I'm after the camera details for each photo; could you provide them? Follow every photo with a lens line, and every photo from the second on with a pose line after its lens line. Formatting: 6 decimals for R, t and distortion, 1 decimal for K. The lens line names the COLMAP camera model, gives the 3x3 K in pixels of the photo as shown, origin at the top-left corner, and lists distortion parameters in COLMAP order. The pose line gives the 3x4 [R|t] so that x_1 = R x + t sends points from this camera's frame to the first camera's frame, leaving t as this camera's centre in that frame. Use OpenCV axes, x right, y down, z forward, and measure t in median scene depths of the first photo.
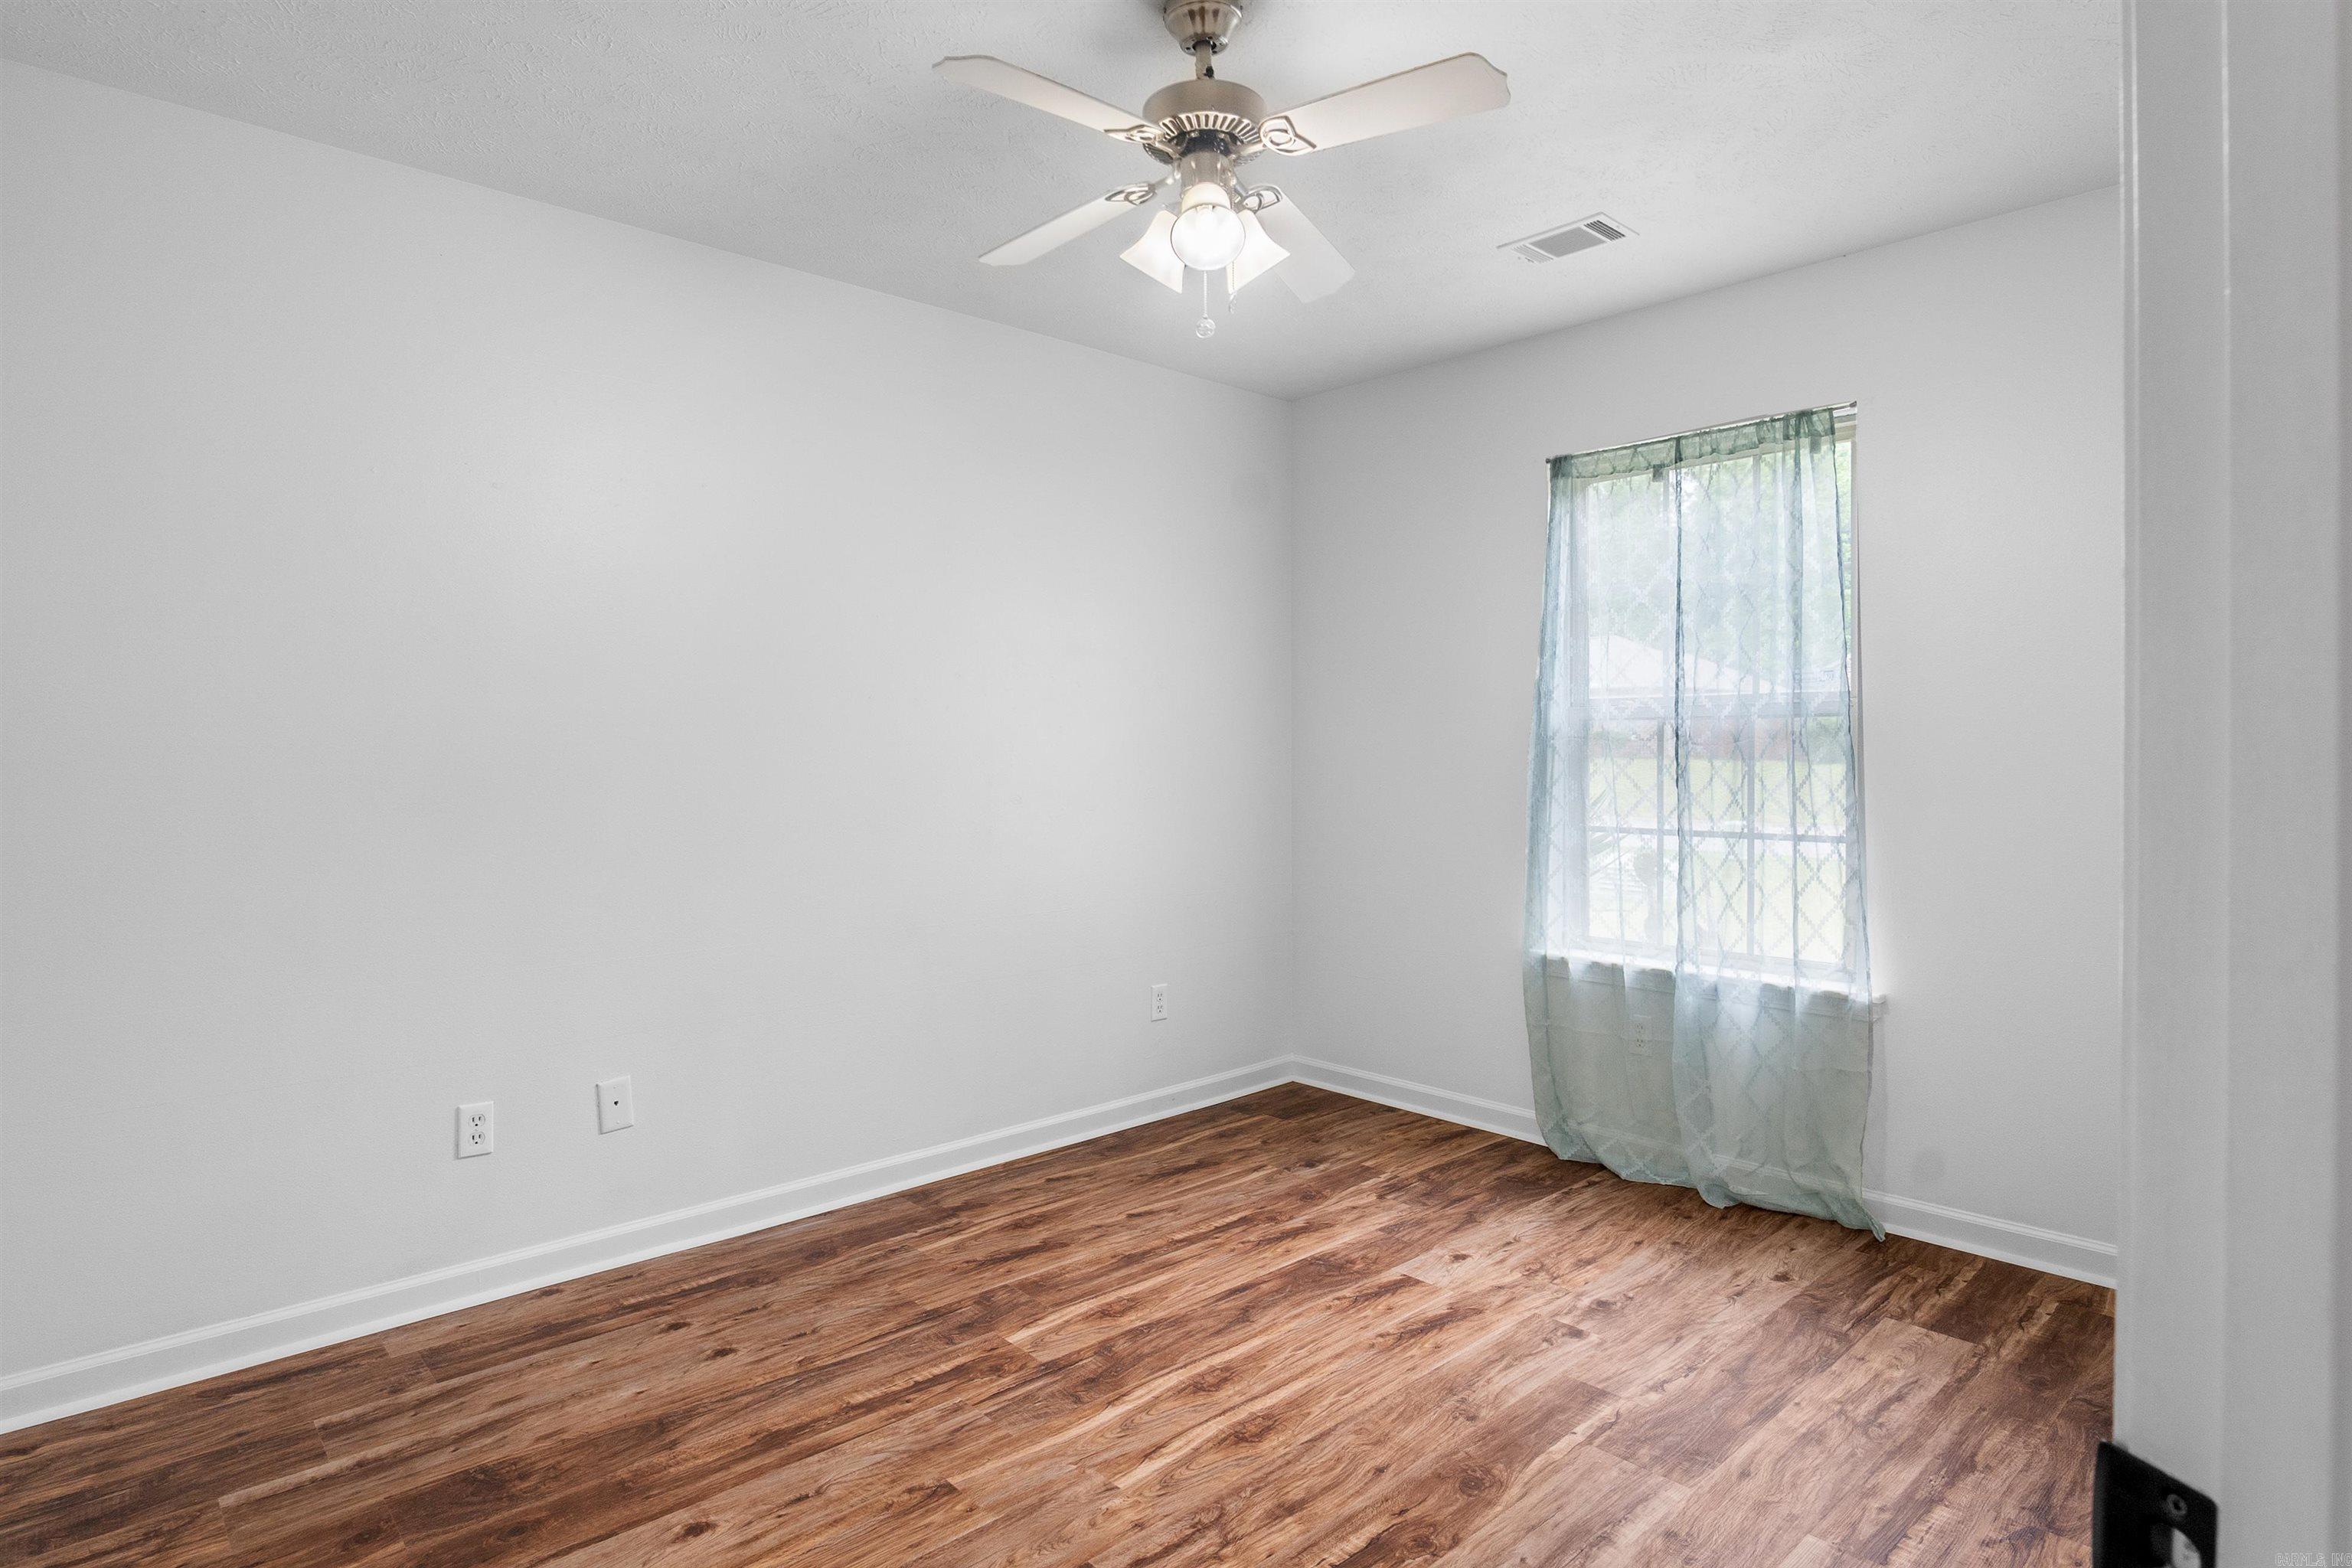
lens RADIAL K [[1266.4, 0, 1186.6], [0, 1266.4, 766.5], [0, 0, 1]] dist [-0.035036, 0.010816]
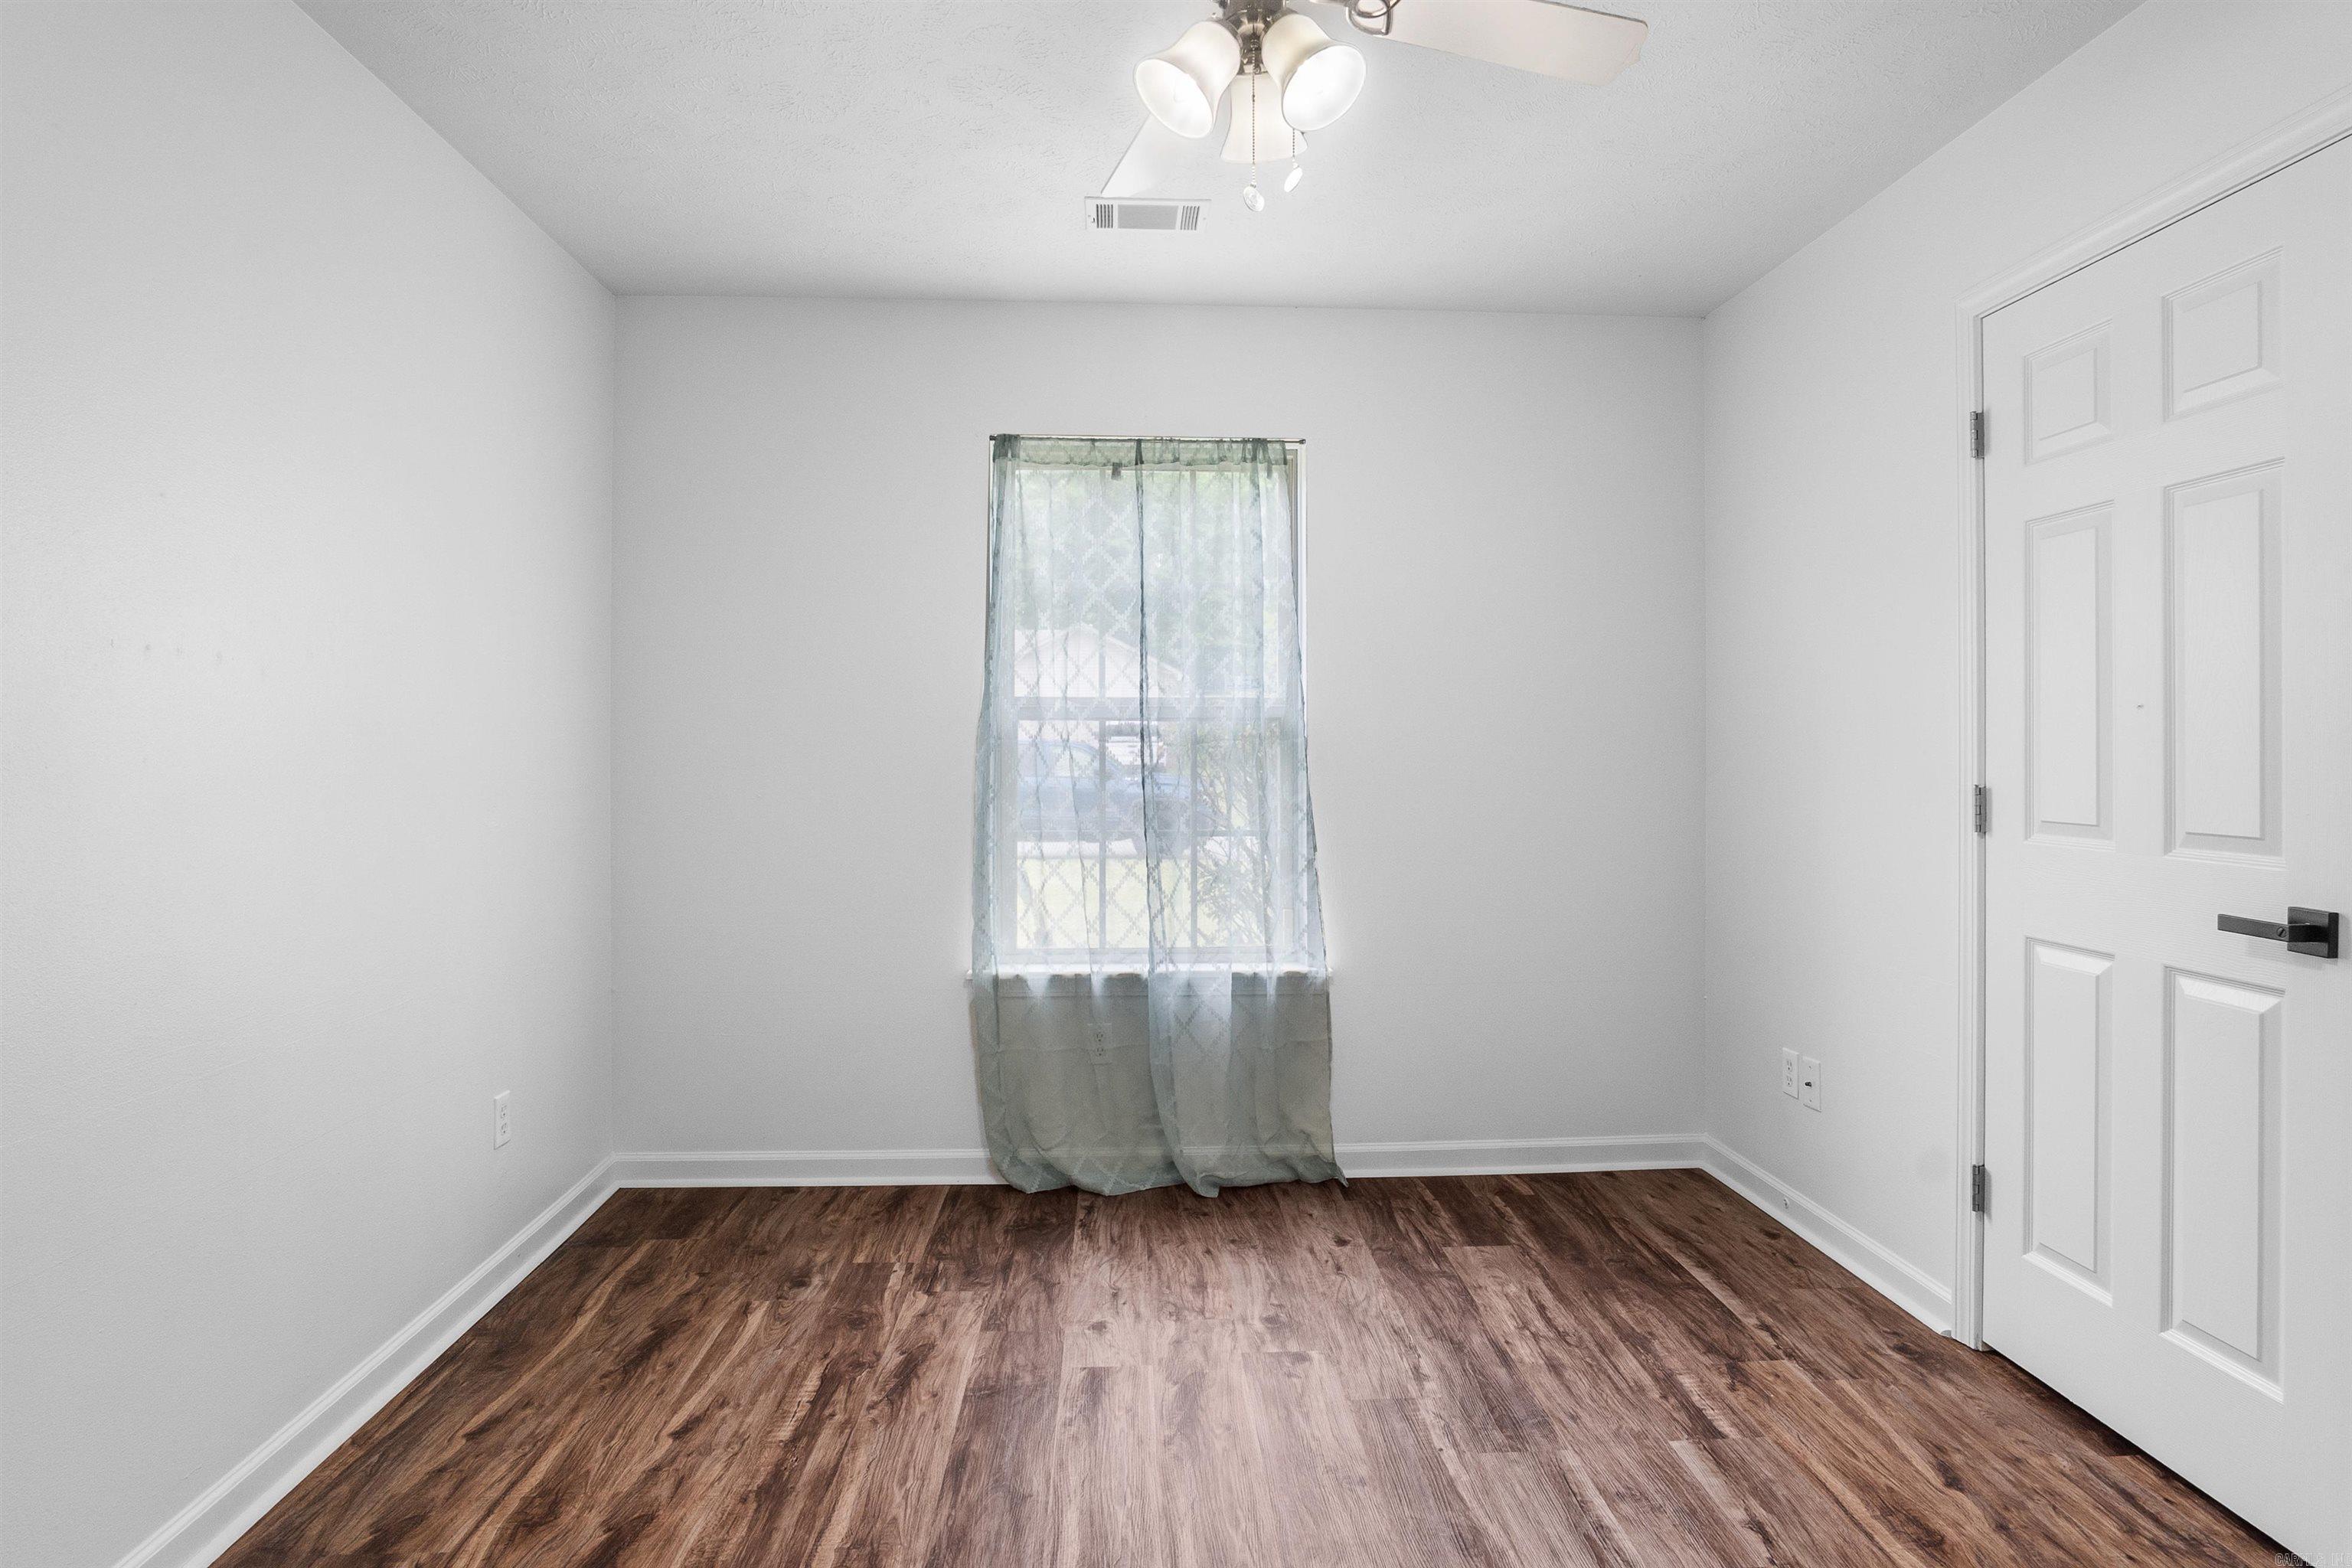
lens RADIAL K [[1276.5, 0, 1176.4], [0, 1276.5, 746.0], [0, 0, 1]] dist [-0.036025, 0.011234]
pose [[0.636152, 0.004950, 0.771548, -0.396254], [0.008045, 0.999883, -0.013048, -0.003931], [-0.771522, 0.014508, 0.636037, 0.354234]]
